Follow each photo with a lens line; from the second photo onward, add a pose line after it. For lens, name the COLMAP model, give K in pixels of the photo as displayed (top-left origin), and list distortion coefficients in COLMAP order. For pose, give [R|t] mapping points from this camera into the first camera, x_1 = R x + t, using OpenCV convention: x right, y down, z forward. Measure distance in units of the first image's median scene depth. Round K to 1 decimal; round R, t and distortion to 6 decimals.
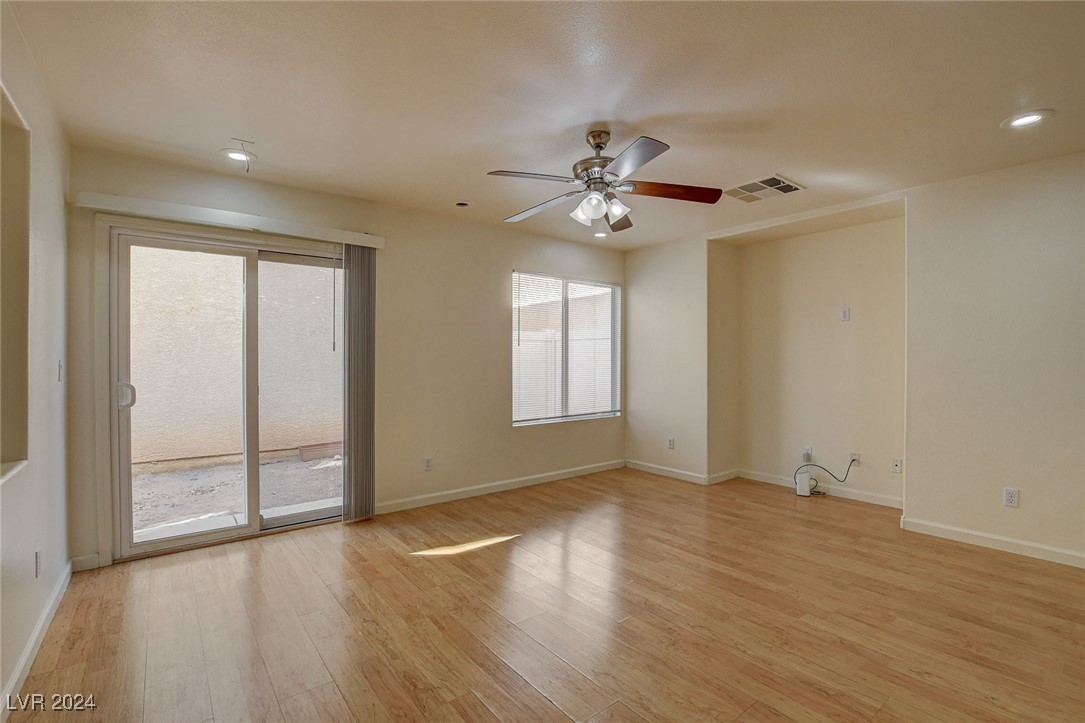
lens RADIAL K [[490.1, 0, 537.5], [0, 490.1, 360.0], [0, 0, 1]] dist [-0.027871, 0.000013]
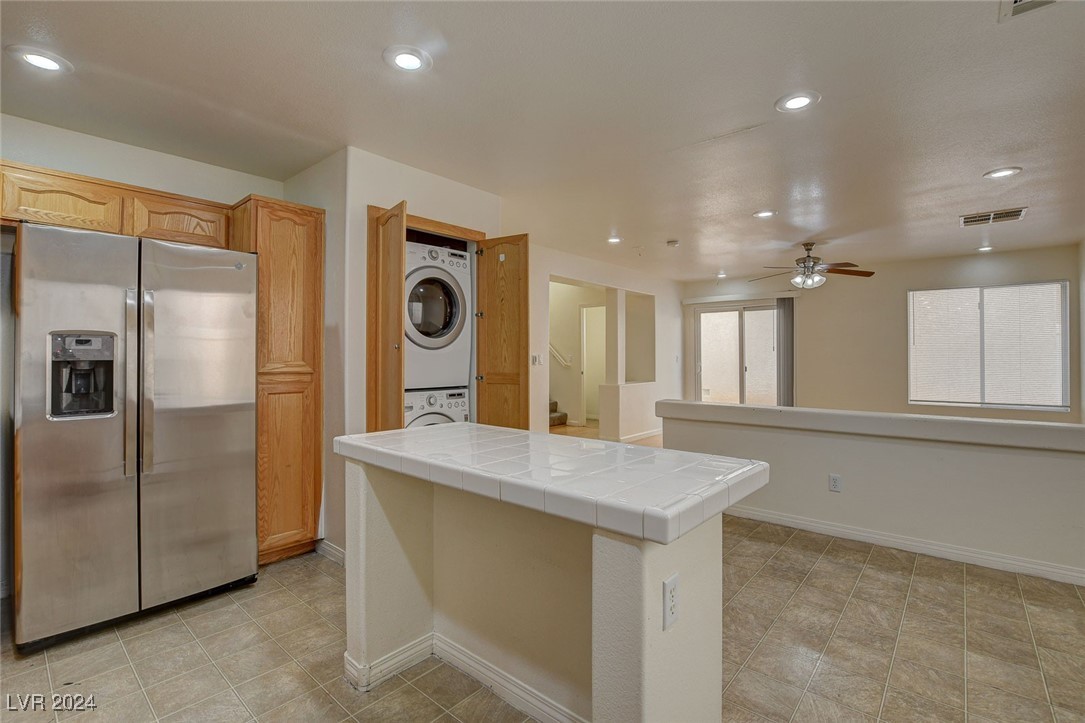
lens RADIAL K [[490.8, 0, 537.9], [0, 490.8, 352.5], [0, 0, 1]] dist [-0.027433, 0.000826]
pose [[0.194225, -0.011058, -0.980895, 1.506007], [-0.003091, 0.999925, -0.011885, 0.016151], [0.980952, 0.005341, 0.194176, -0.402019]]
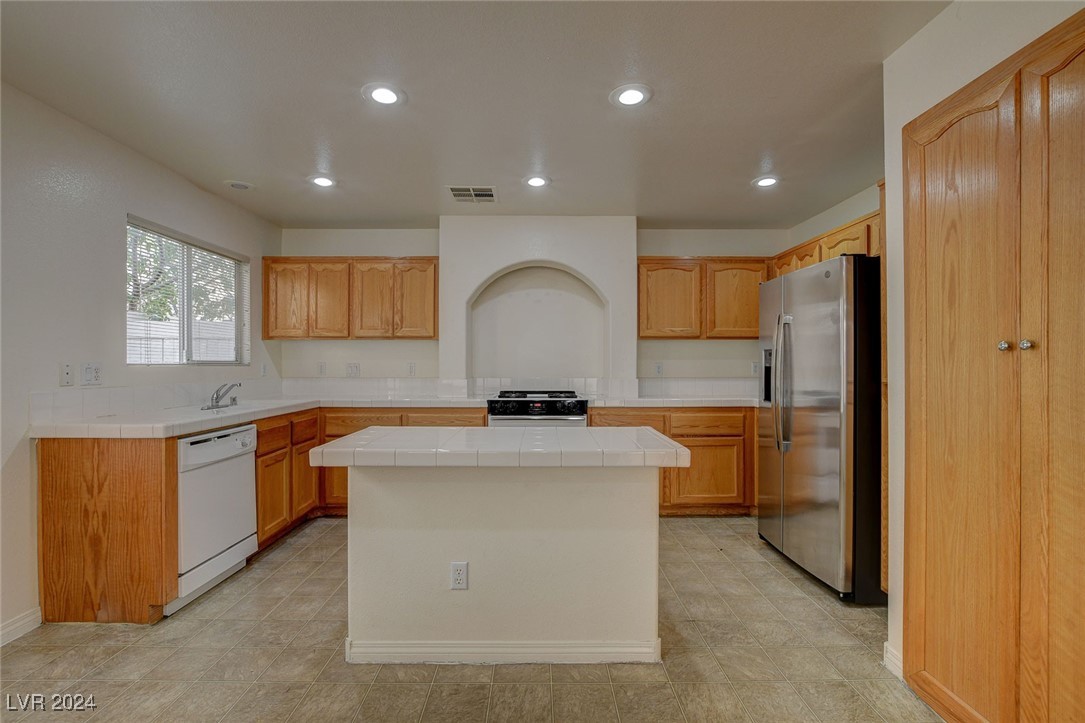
lens RADIAL K [[478.5, 0, 542.5], [0, 478.5, 361.5], [0, 0, 1]] dist [-0.016917, 0.000131]
pose [[-0.796717, -0.000134, 0.604353, 0.582892], [0.001106, 0.999998, 0.001679, 0.008957], [-0.604352, 0.002006, -0.796715, 0.155441]]
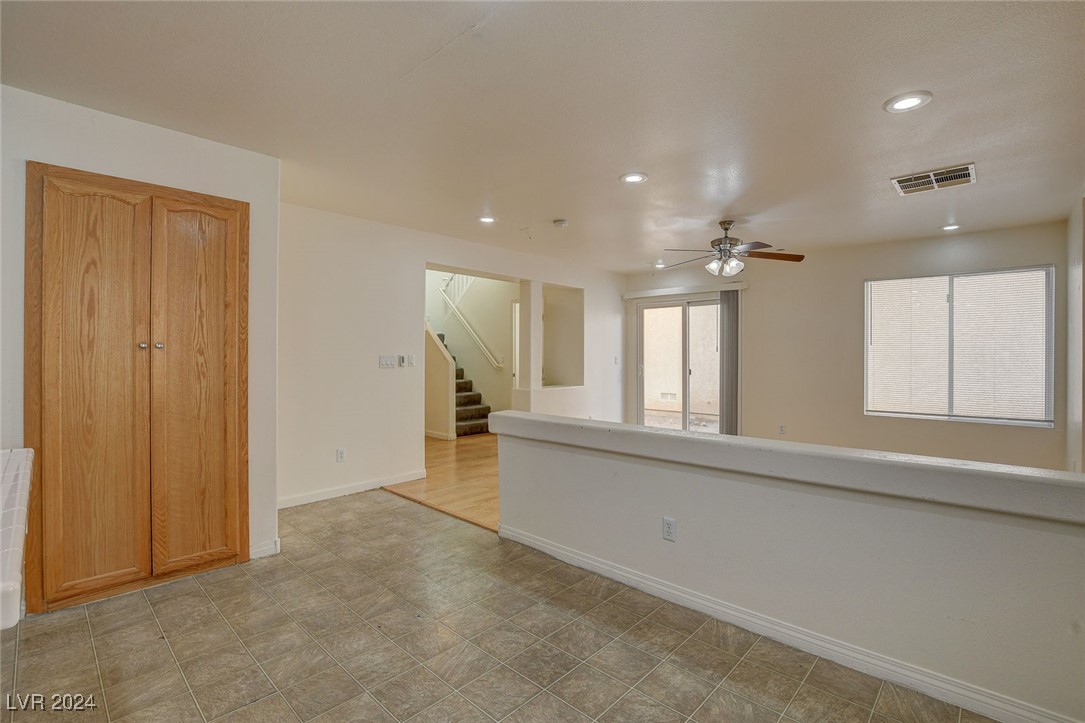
lens RADIAL K [[490.1, 0, 537.5], [0, 490.1, 360.0], [0, 0, 1]] dist [-0.027871, 0.000013]
pose [[0.153025, 0.004441, -0.988212, 1.347039], [-0.007455, 0.999967, 0.003340, 0.011826], [0.988194, 0.006856, 0.153053, 0.075155]]
